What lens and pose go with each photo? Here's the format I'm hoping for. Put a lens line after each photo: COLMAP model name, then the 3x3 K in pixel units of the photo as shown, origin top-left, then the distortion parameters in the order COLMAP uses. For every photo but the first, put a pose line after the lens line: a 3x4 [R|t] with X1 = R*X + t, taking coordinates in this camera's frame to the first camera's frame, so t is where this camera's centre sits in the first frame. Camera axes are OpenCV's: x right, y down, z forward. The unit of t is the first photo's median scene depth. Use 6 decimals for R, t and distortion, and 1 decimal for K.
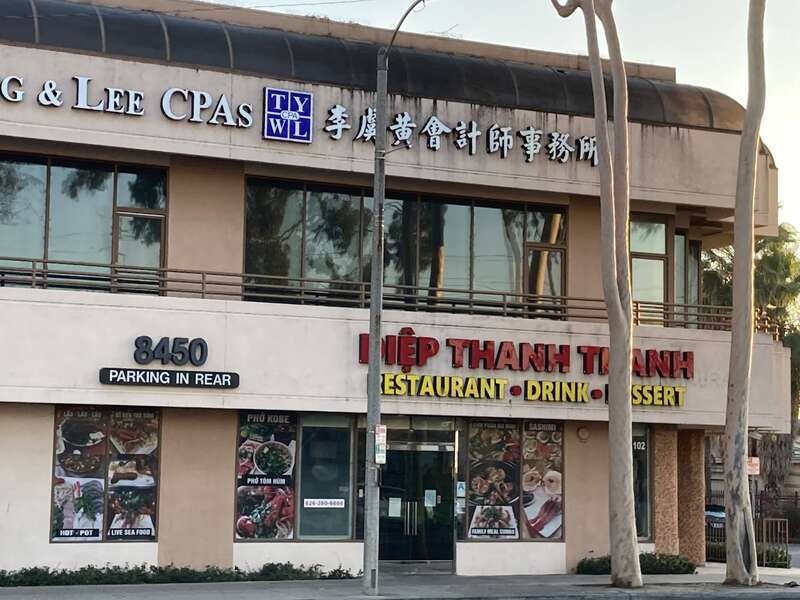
lens RADIAL K [[1727.0, 0, 380.0], [0, 1727.0, 282.5], [0, 0, 1]] dist [0.220401, -0.334253]
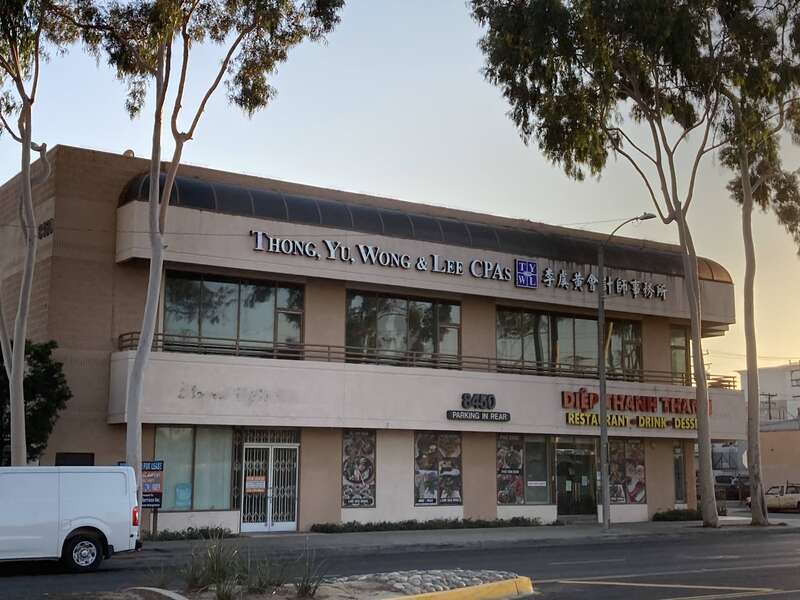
lens RADIAL K [[1108.4, 0, 382.1], [0, 1108.4, 273.7], [0, 0, 1]] dist [0.221287, -0.817491]
pose [[0.990853, 0.012218, 0.134391, -0.362105], [-0.004427, 0.998300, -0.058119, -0.025652], [-0.134873, 0.056993, 0.989223, -0.165738]]
